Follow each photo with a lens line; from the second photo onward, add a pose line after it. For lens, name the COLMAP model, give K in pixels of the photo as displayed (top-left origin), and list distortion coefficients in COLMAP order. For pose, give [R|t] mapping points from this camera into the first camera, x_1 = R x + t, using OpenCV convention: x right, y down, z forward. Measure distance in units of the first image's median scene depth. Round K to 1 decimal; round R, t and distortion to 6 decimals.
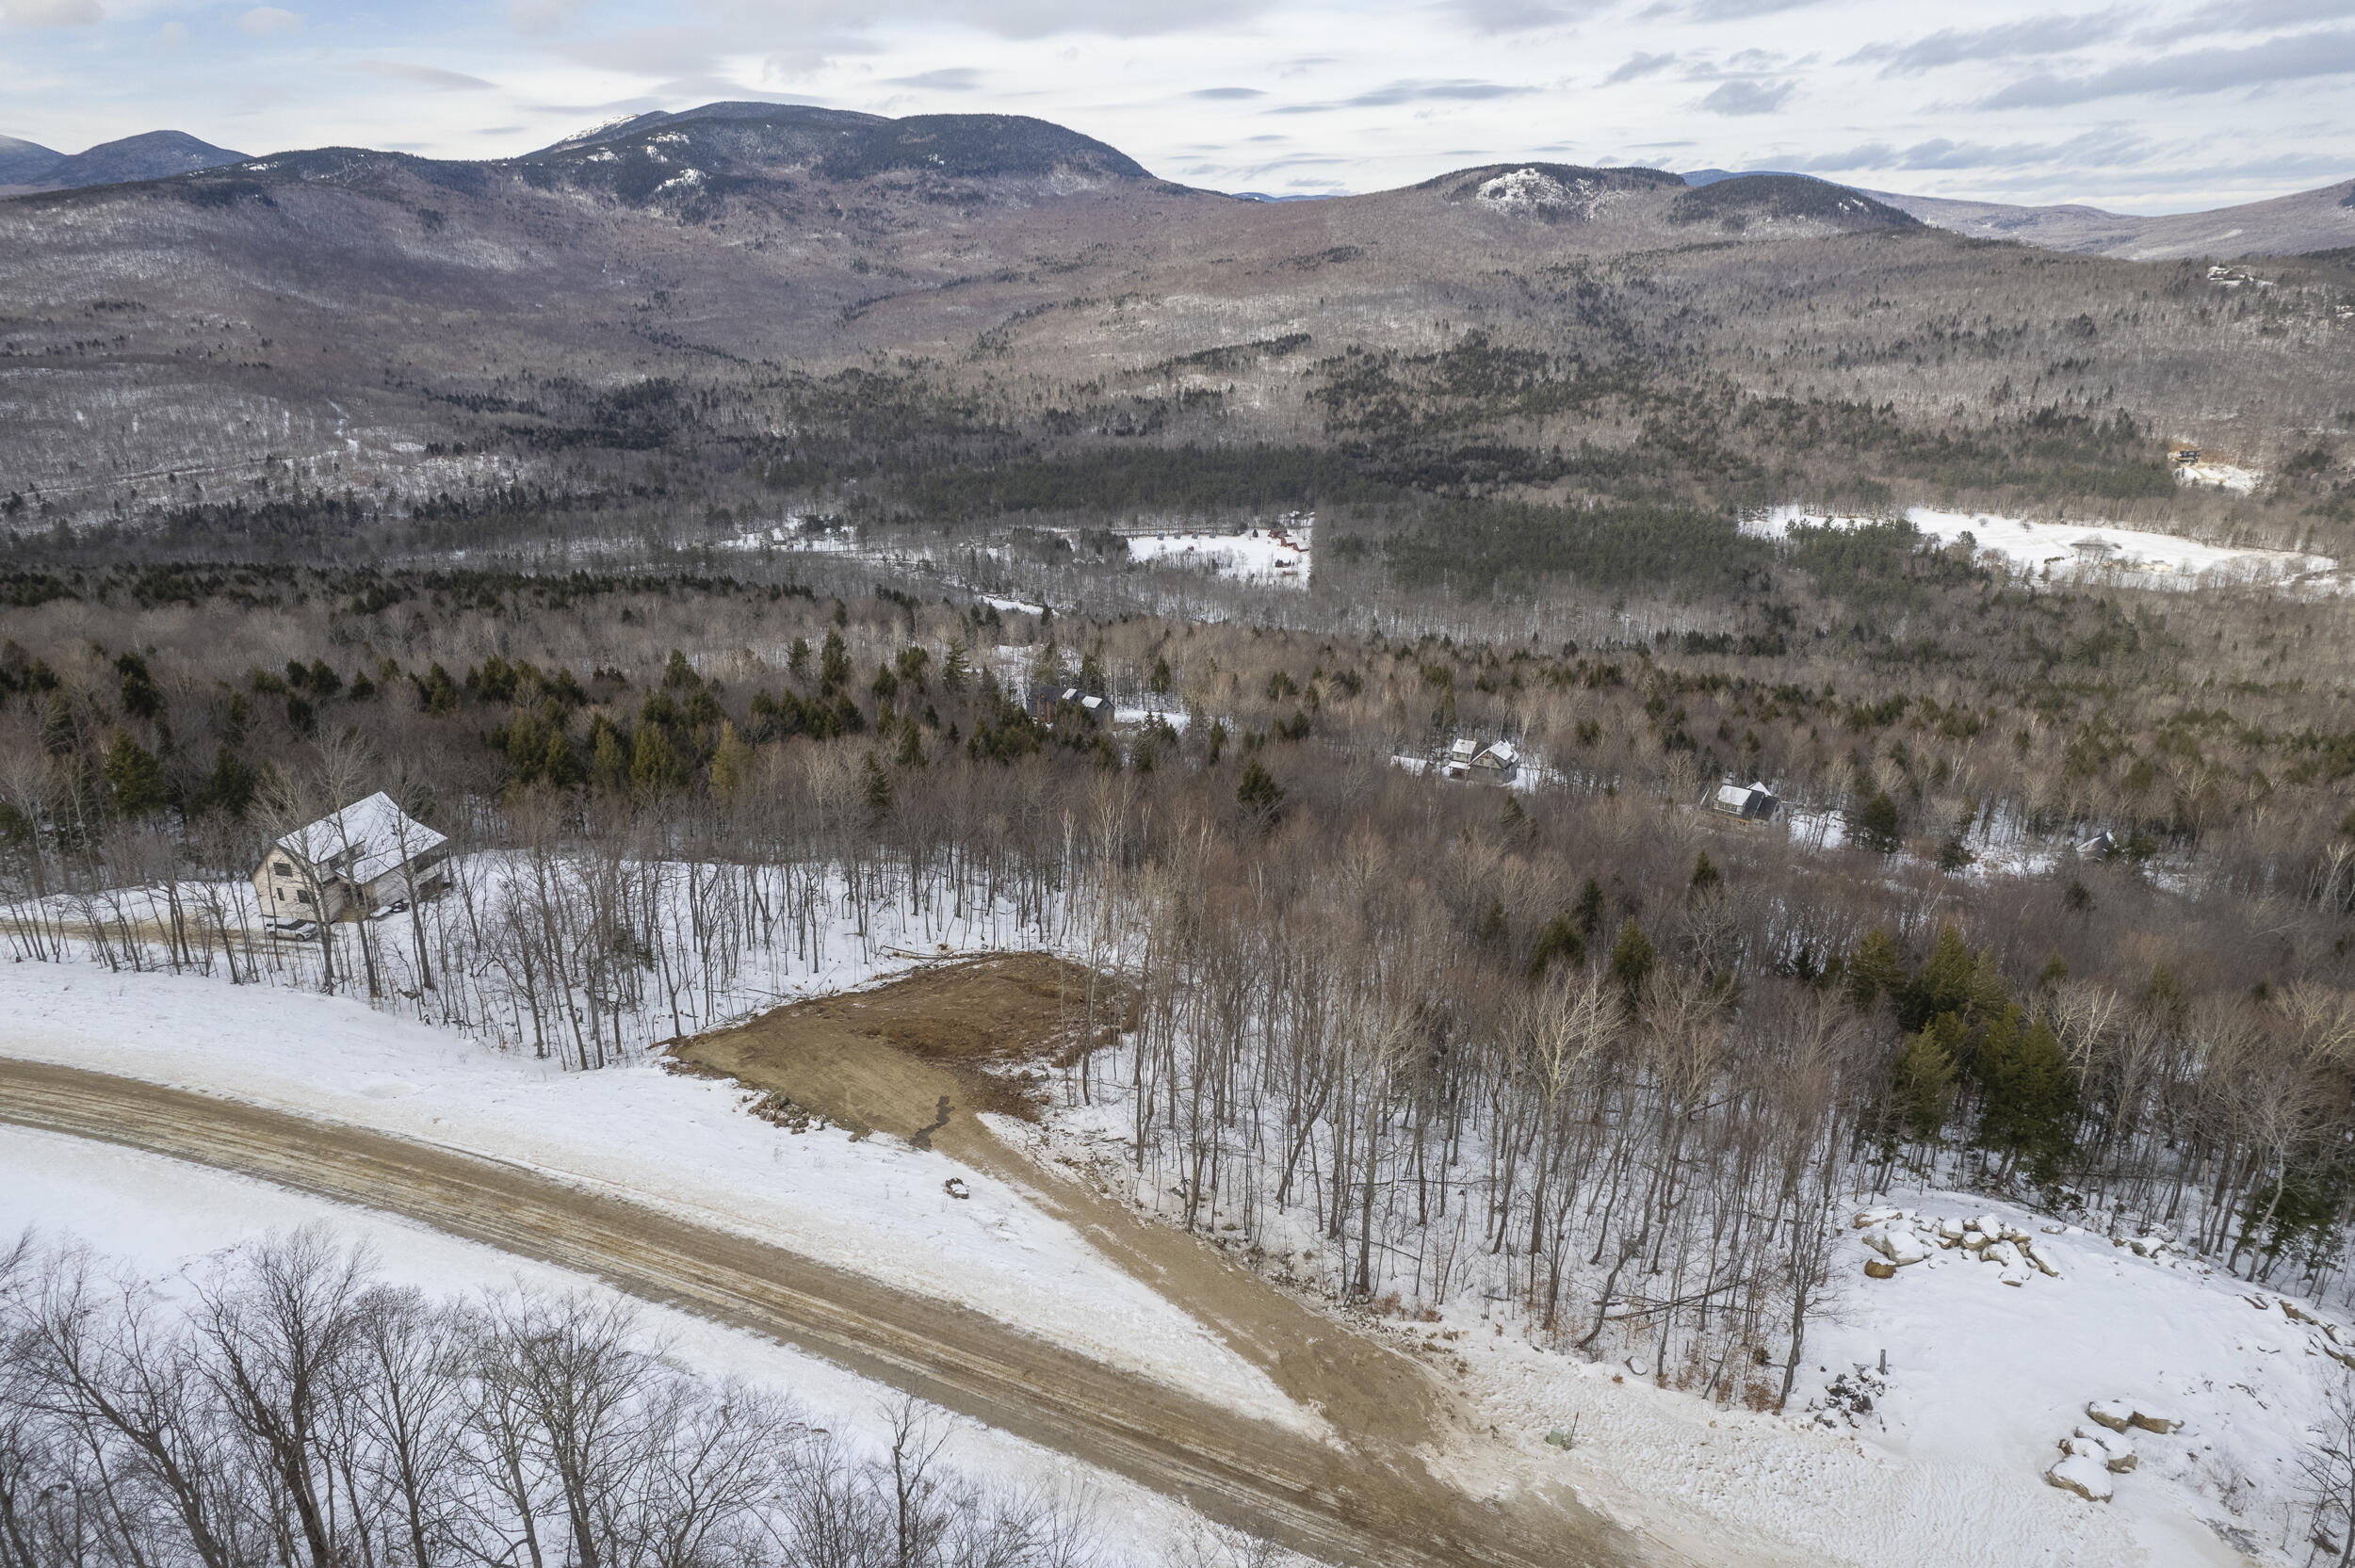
lens RADIAL K [[1515.1, 0, 1178.9], [0, 1515.1, 790.1], [0, 0, 1]] dist [-0.078979, 0.074263]
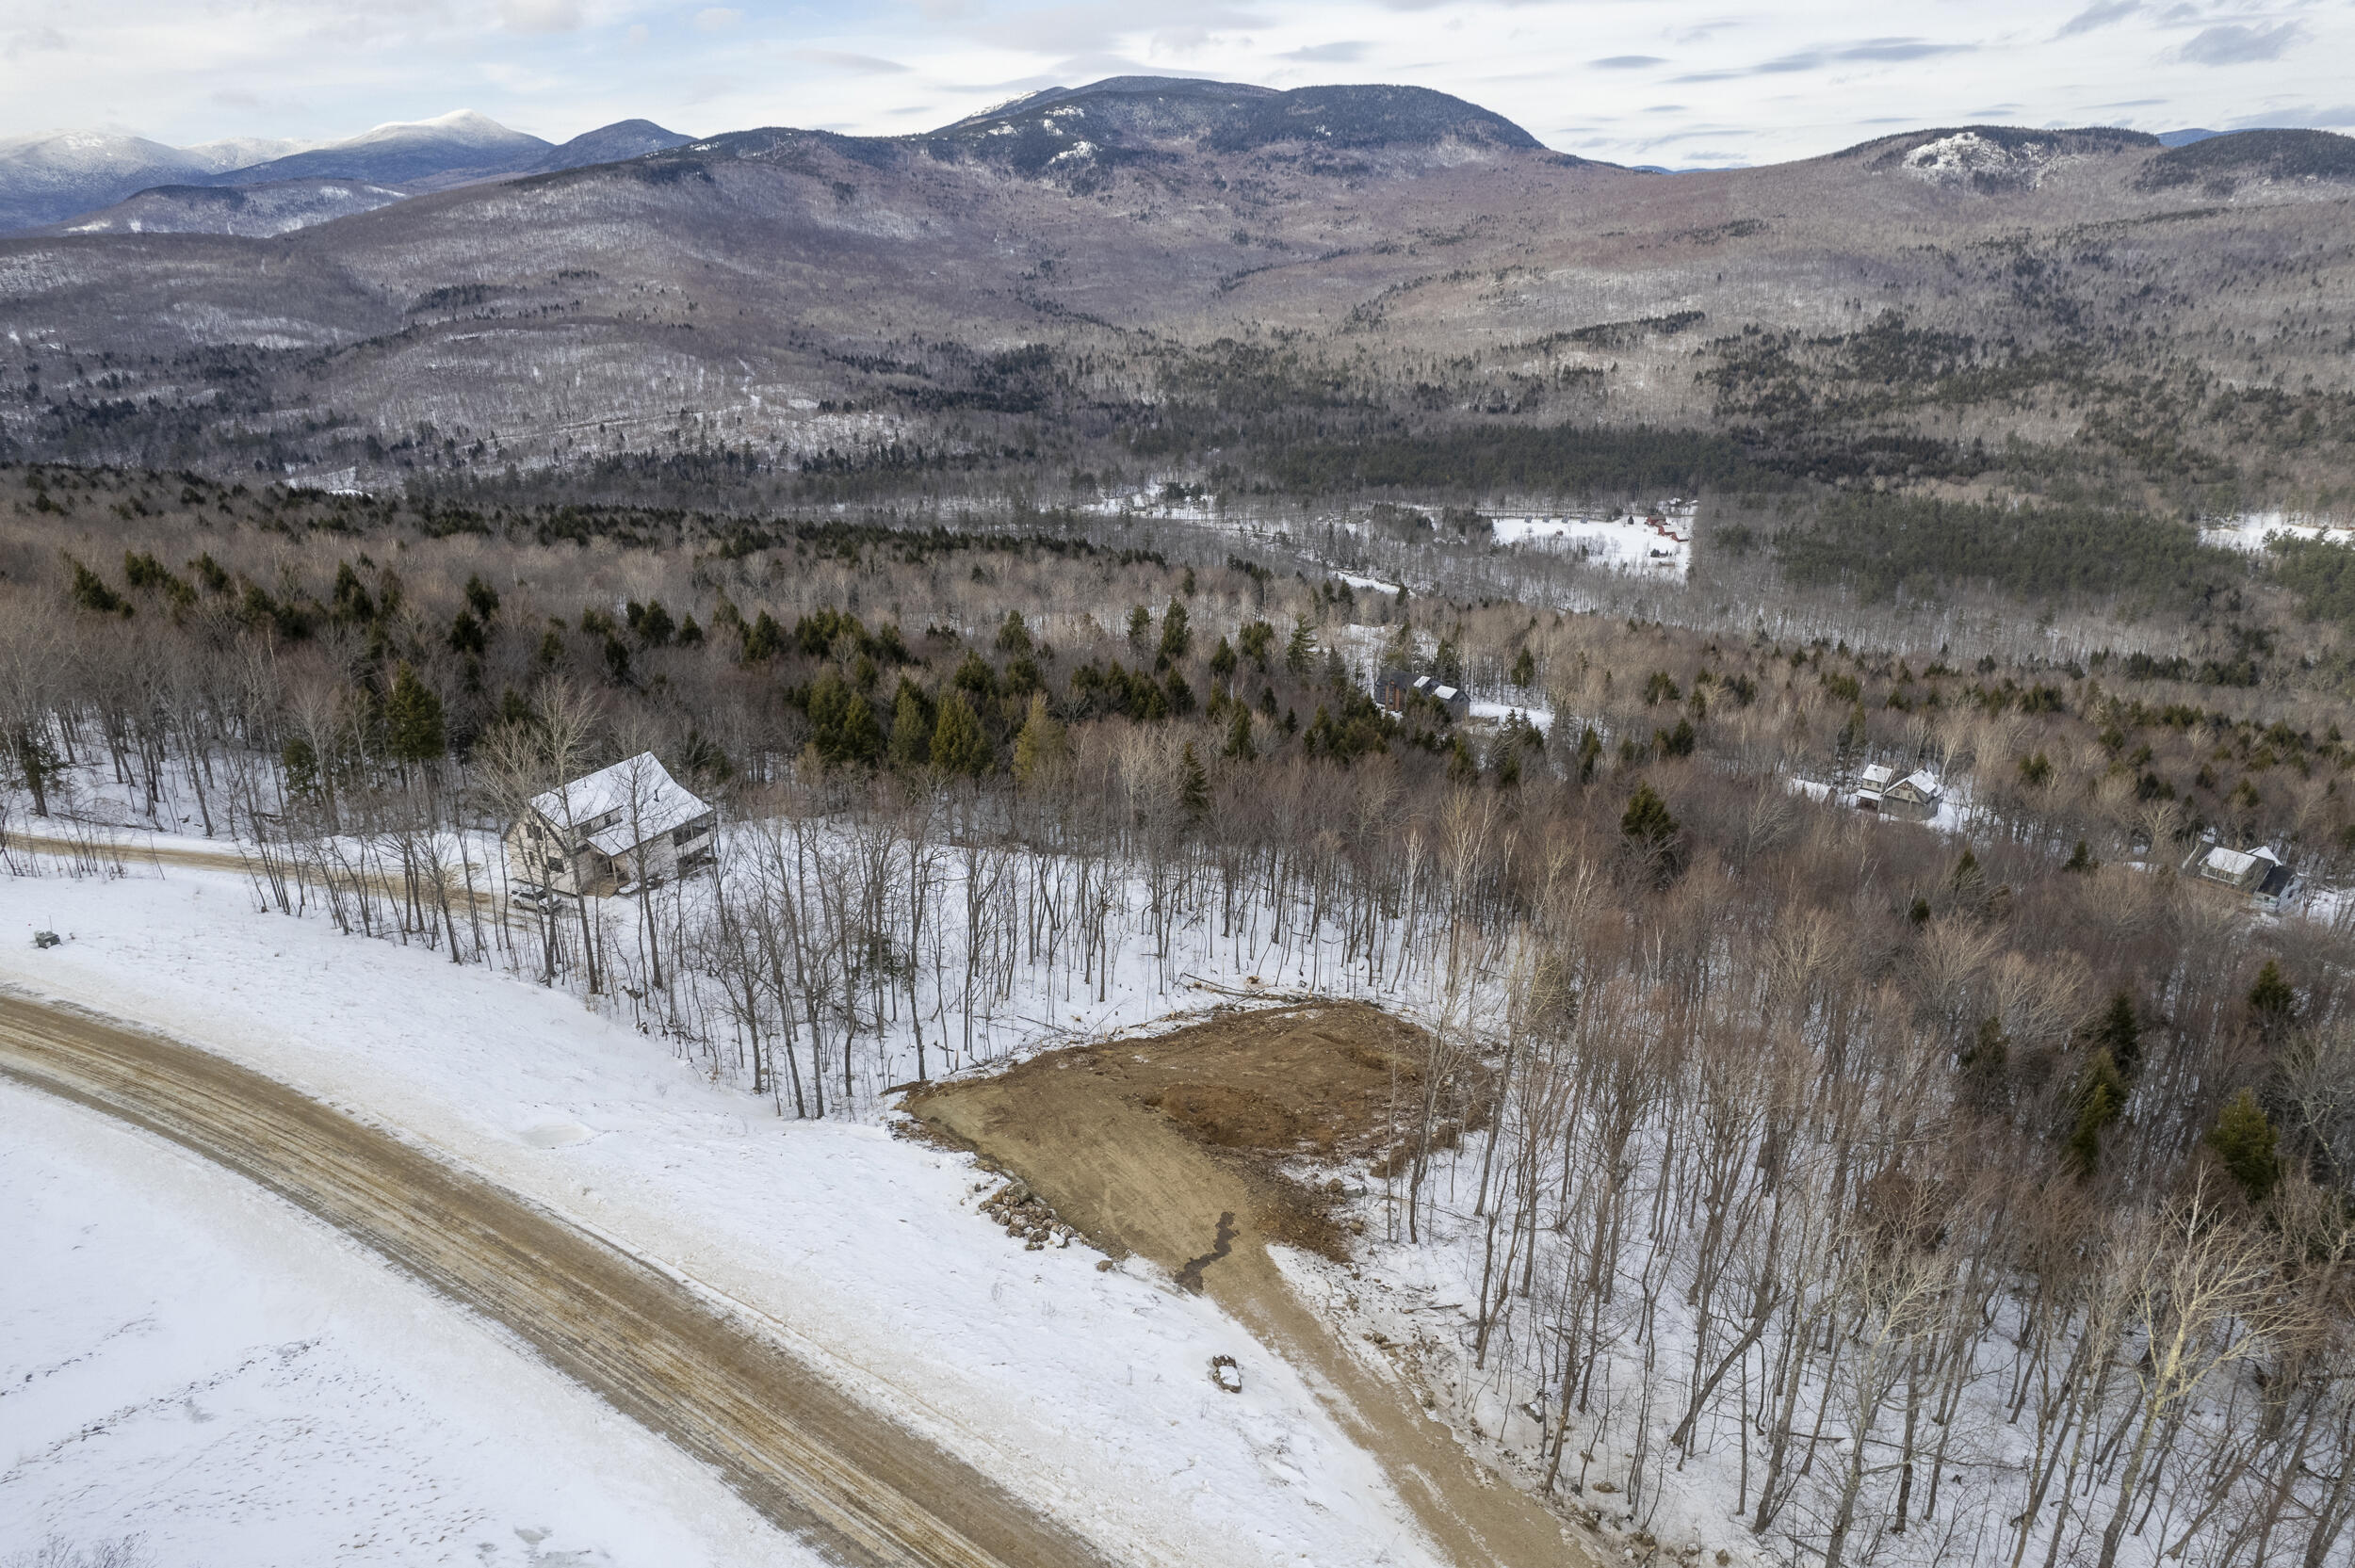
lens RADIAL K [[1515.1, 0, 1178.9], [0, 1515.1, 790.1], [0, 0, 1]] dist [-0.078979, 0.074263]
pose [[0.972006, 0.078650, -0.221403, -0.001768], [-0.075405, 0.996886, 0.023087, -0.001868], [0.222529, -0.005746, 0.974909, 0.016347]]
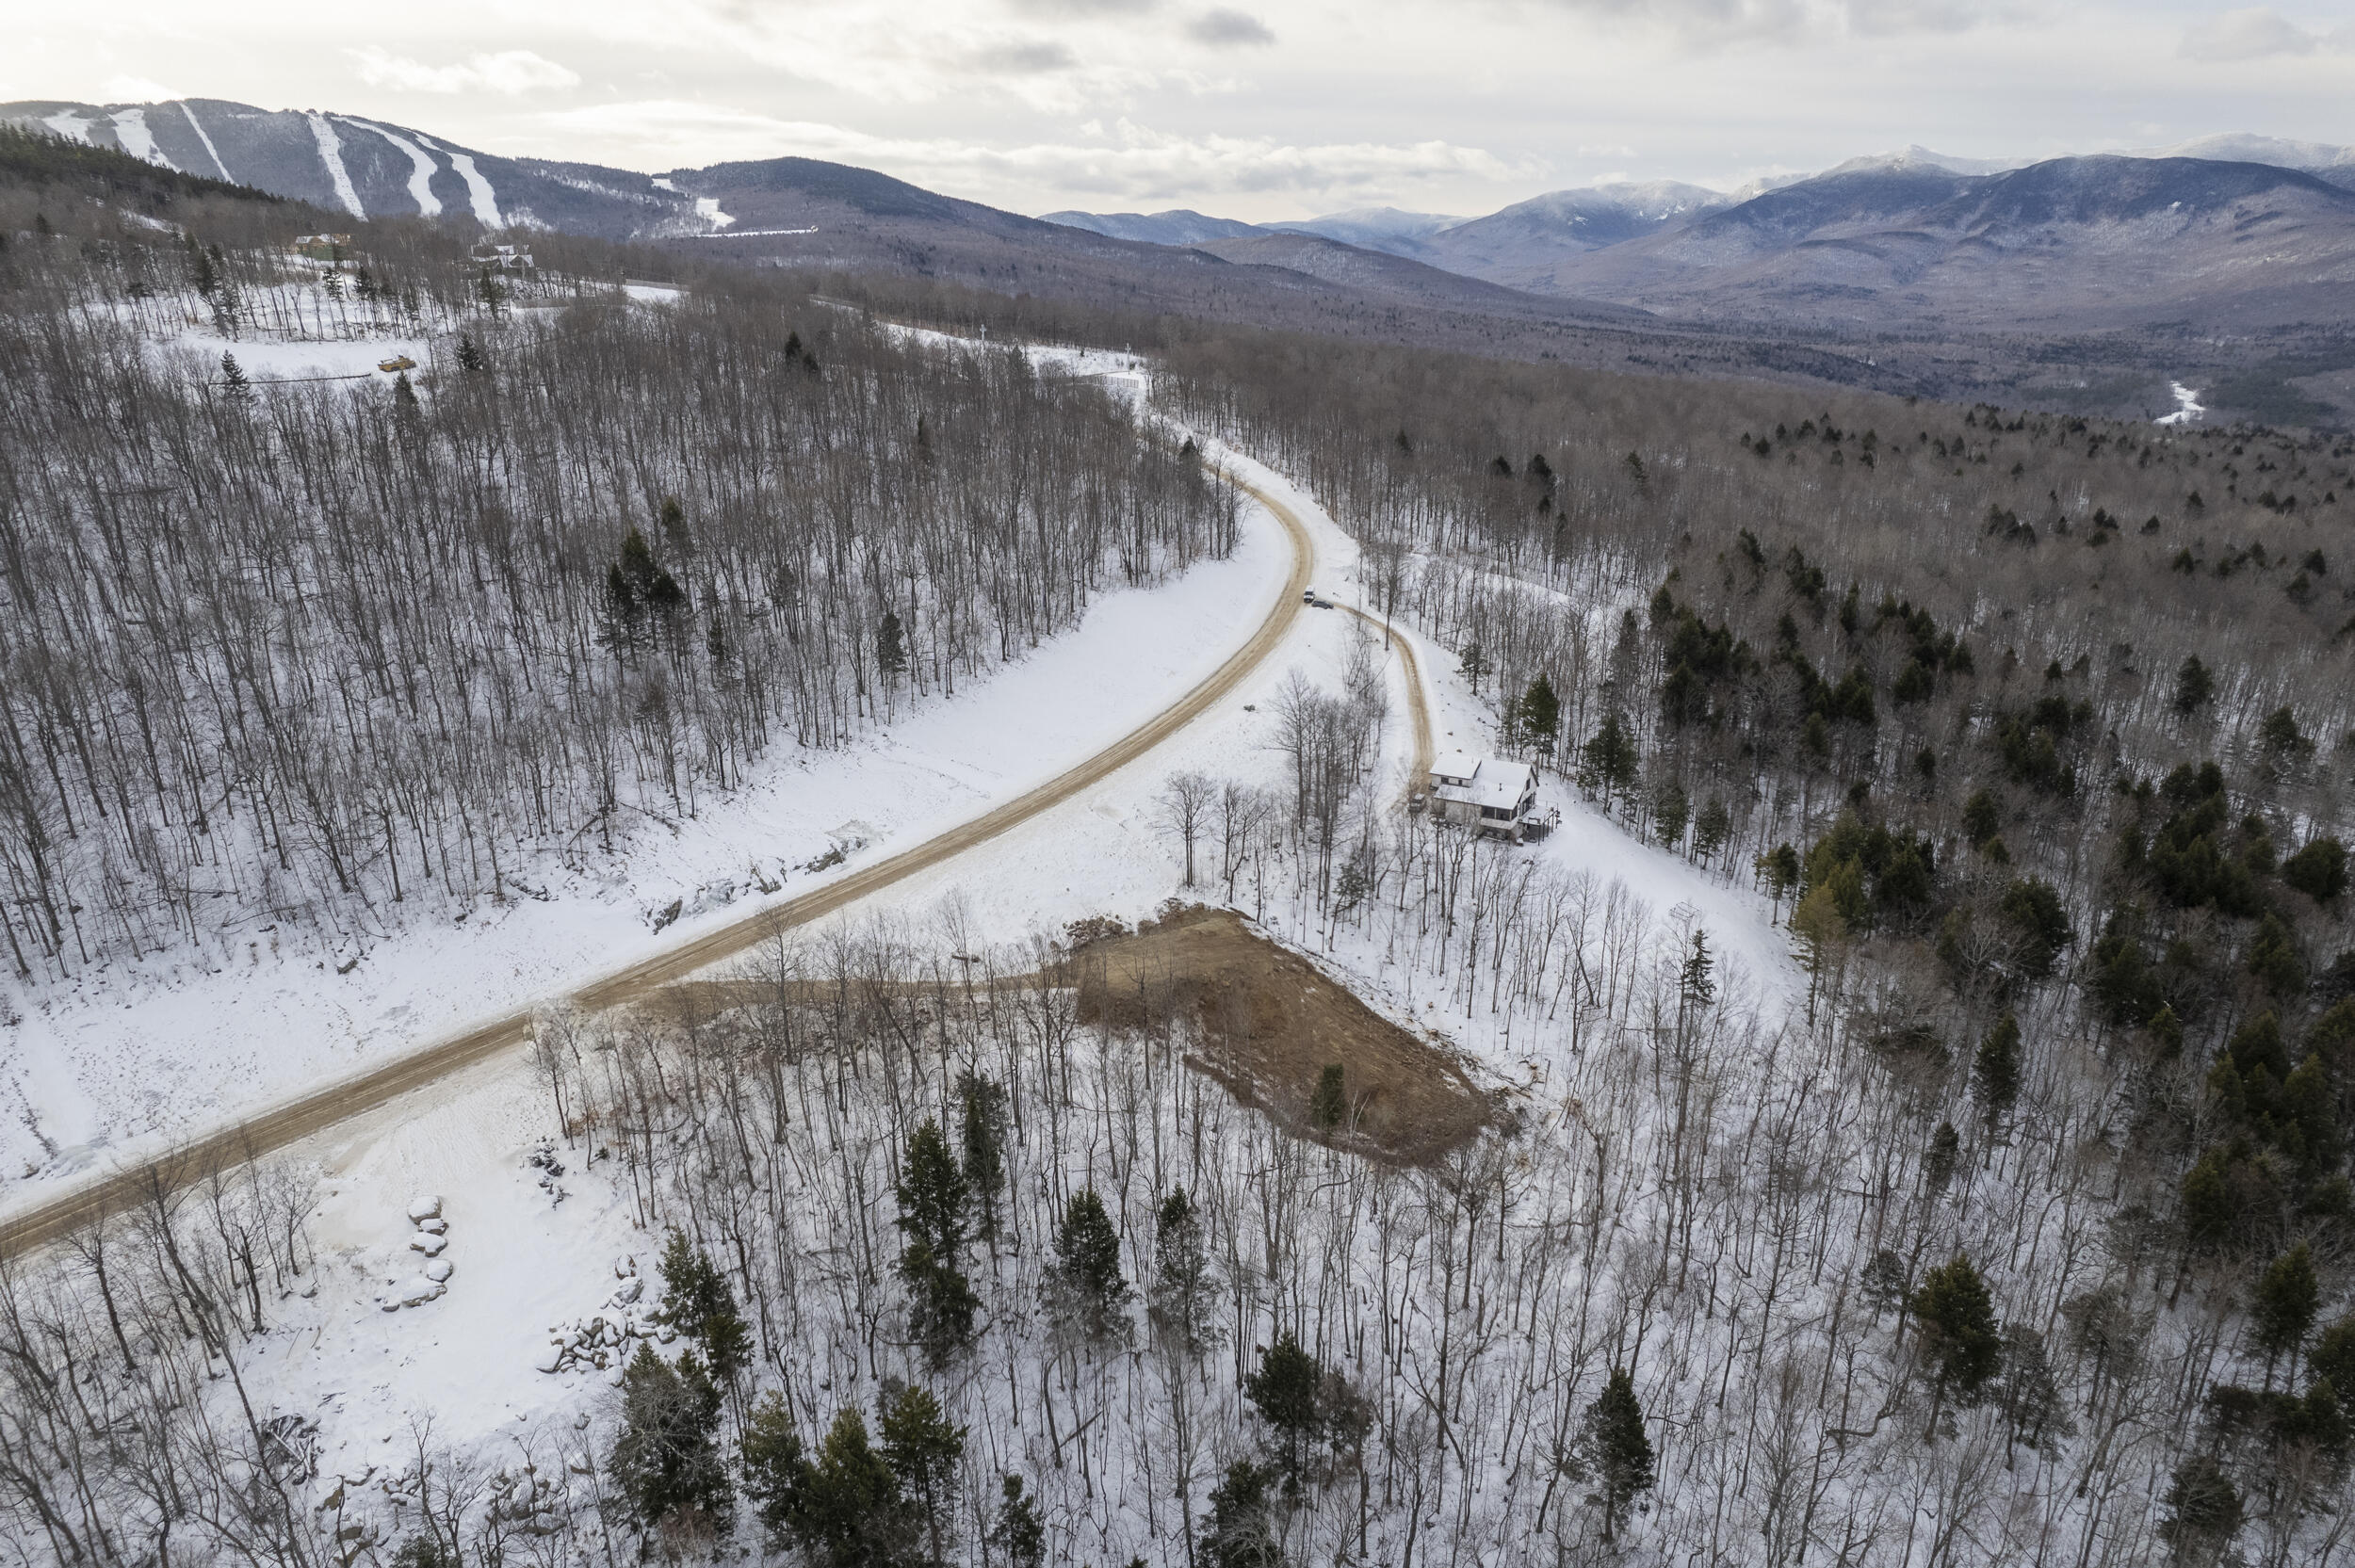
lens RADIAL K [[1515.1, 0, 1178.9], [0, 1515.1, 790.1], [0, 0, 1]] dist [-0.078979, 0.074263]
pose [[-0.286400, 0.327894, -0.900256, 0.077453], [-0.300080, 0.861643, 0.409296, -0.041796], [0.909905, 0.387371, -0.148380, 0.081785]]
